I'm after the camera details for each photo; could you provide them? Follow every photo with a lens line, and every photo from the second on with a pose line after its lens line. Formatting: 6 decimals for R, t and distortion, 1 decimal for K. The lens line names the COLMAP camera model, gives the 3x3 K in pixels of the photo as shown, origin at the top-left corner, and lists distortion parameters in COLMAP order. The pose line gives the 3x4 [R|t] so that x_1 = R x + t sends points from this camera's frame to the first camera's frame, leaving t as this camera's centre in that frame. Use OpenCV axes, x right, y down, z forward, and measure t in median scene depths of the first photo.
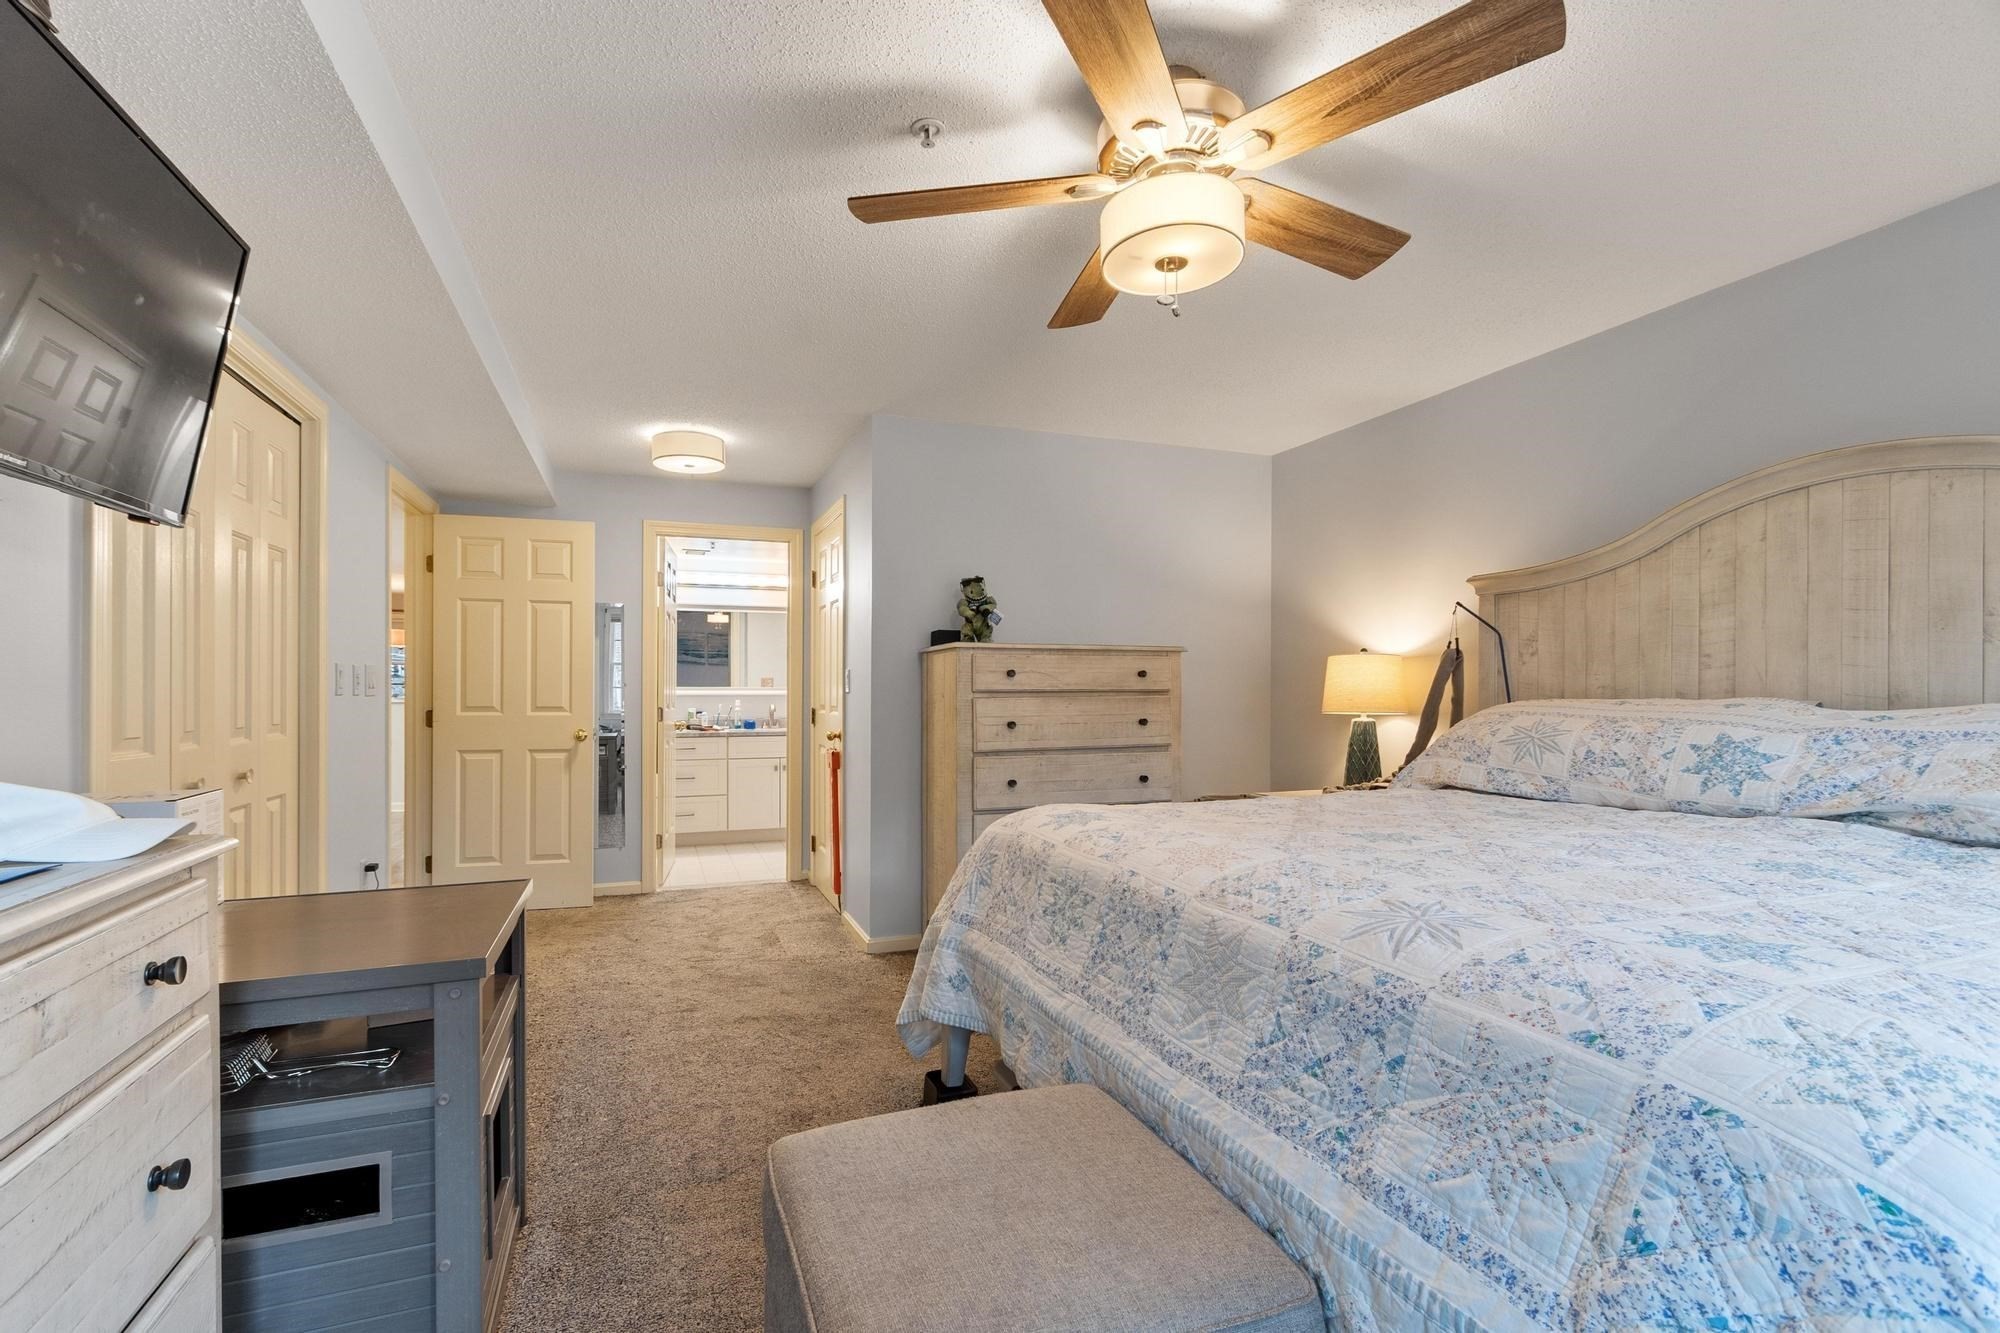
lens RADIAL K [[872.8, 0, 998.2], [0, 872.8, 679.8], [0, 0, 1]] dist [0.001347, 0.000068]
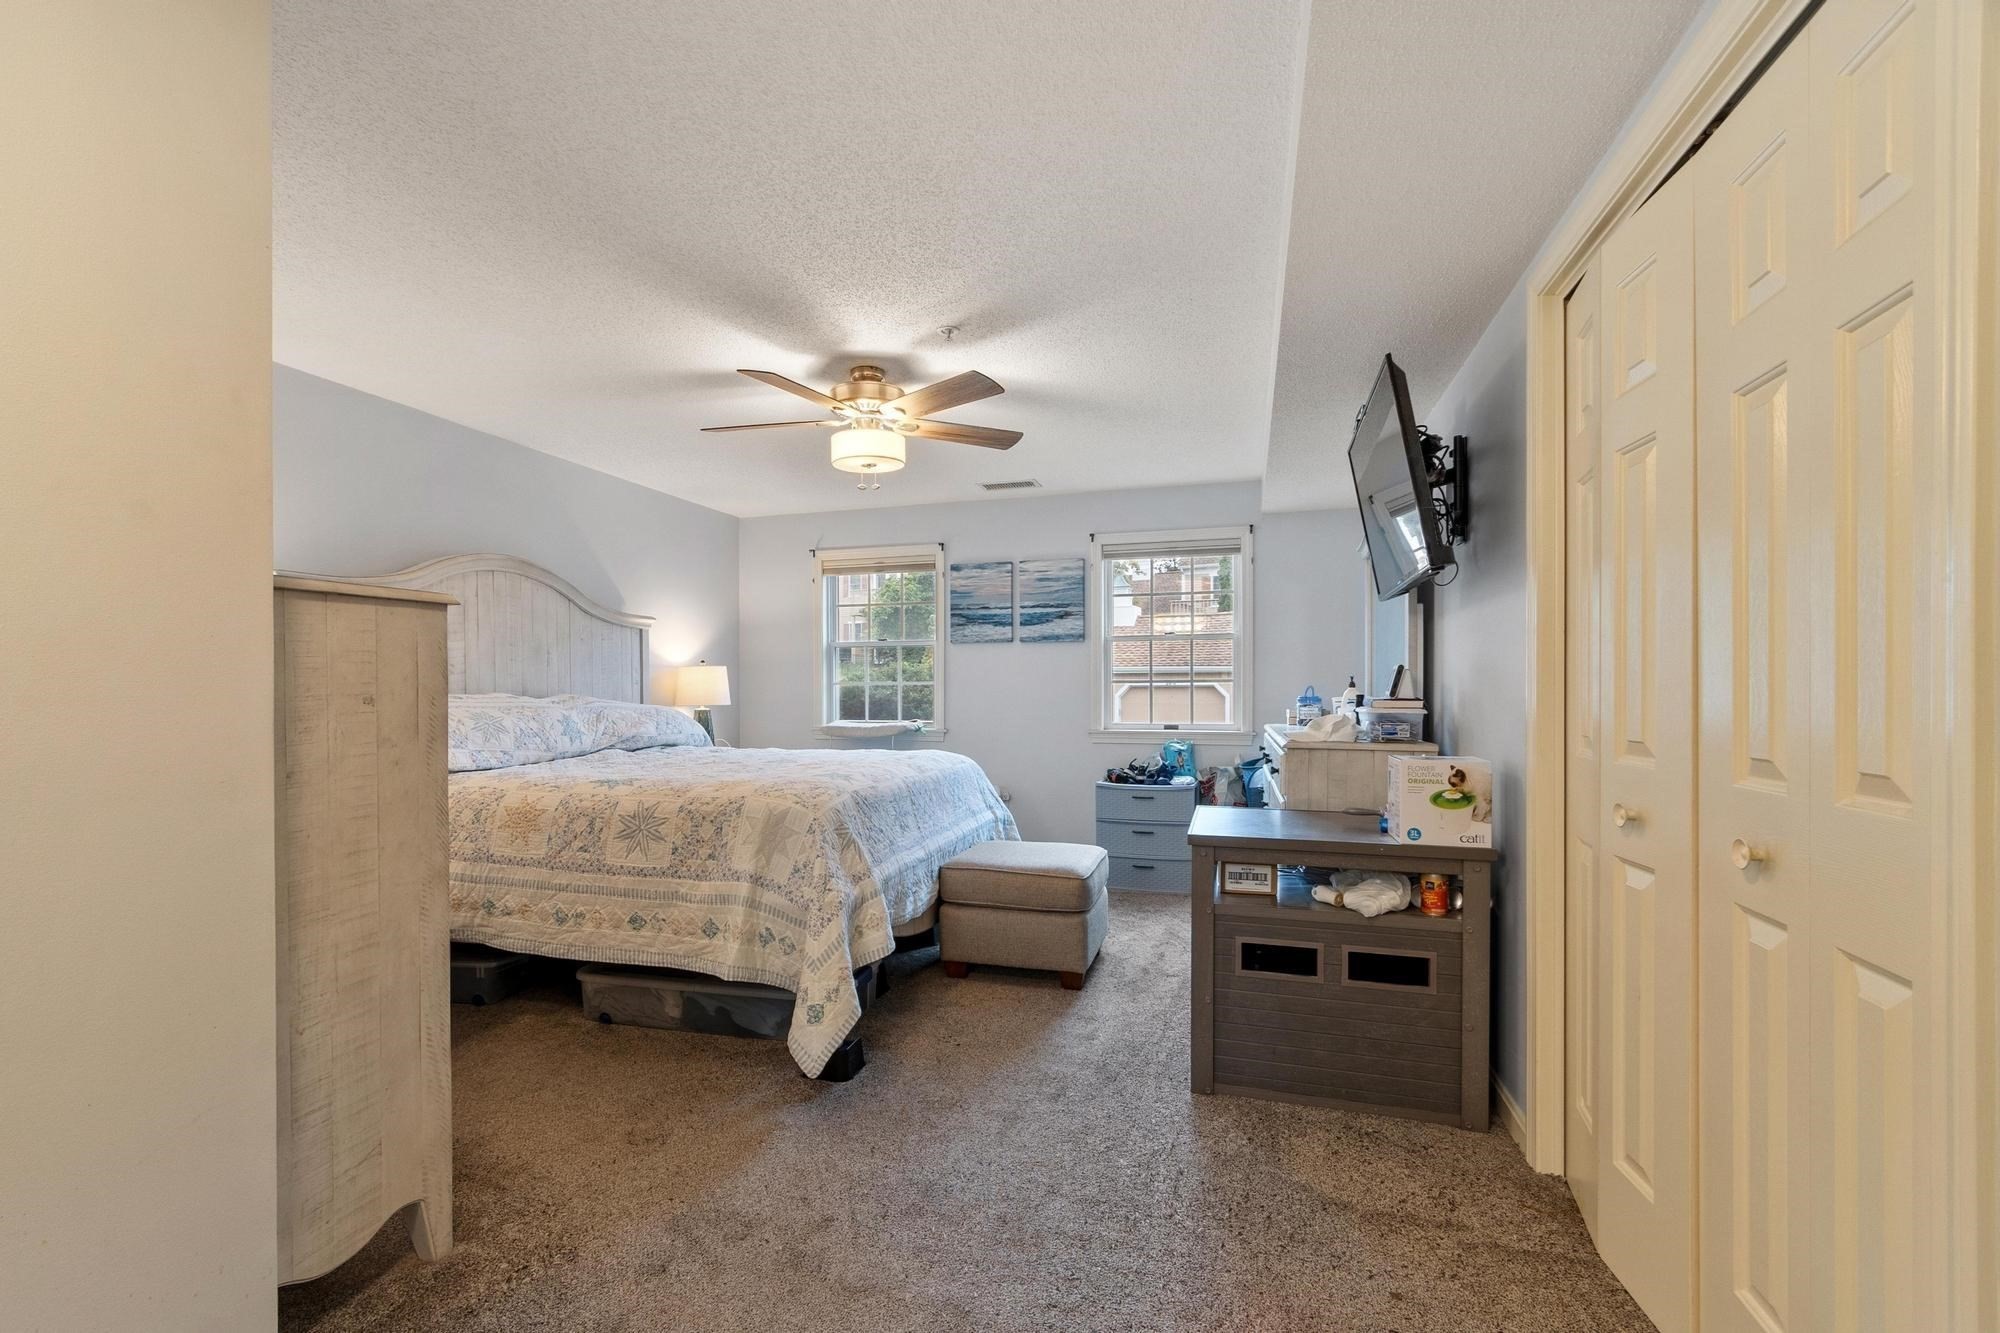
lens RADIAL K [[872.8, 0, 1000.1], [0, 872.8, 678.7], [0, 0, 1]] dist [0.001347, 0.000068]
pose [[-0.787811, -0.003432, 0.615908, -0.899343], [-0.011723, 0.999887, -0.009423, -0.001627], [-0.615806, -0.014644, -0.787762, 1.671816]]
